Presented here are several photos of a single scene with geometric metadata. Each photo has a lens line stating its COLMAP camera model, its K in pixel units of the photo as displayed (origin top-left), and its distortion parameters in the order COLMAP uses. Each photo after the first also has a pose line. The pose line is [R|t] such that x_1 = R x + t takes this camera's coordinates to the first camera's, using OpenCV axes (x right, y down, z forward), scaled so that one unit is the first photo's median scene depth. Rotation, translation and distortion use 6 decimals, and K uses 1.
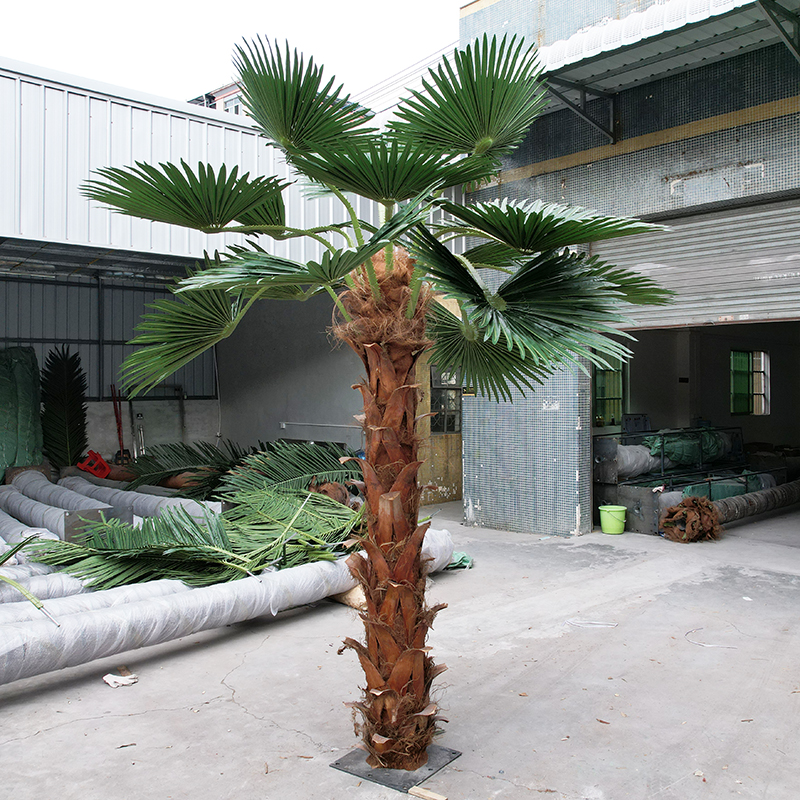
lens RADIAL K [[792.5, 0, 413.2], [0, 792.5, 389.6], [0, 0, 1]] dist [-0.052000, 0.005063]
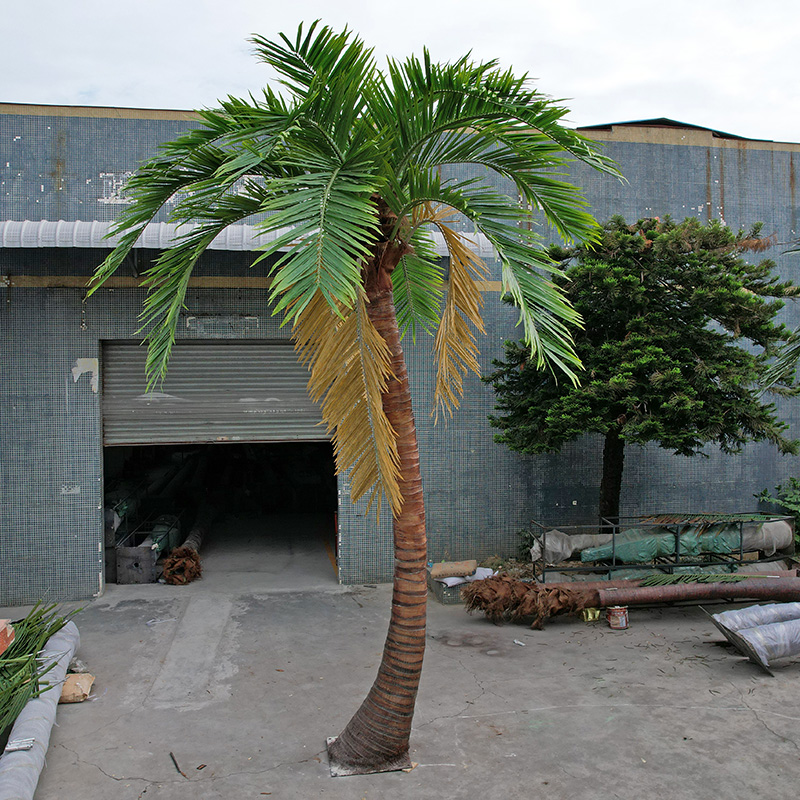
lens RADIAL K [[820.7, 0, 402.3], [0, 820.7, 374.5], [0, 0, 1]] dist [-0.037869, -0.014861]
pose [[0.547297, -0.005243, 0.836922, -0.555890], [0.008467, 0.999964, 0.000728, -0.144889], [-0.836896, 0.006688, 0.547322, -0.057299]]
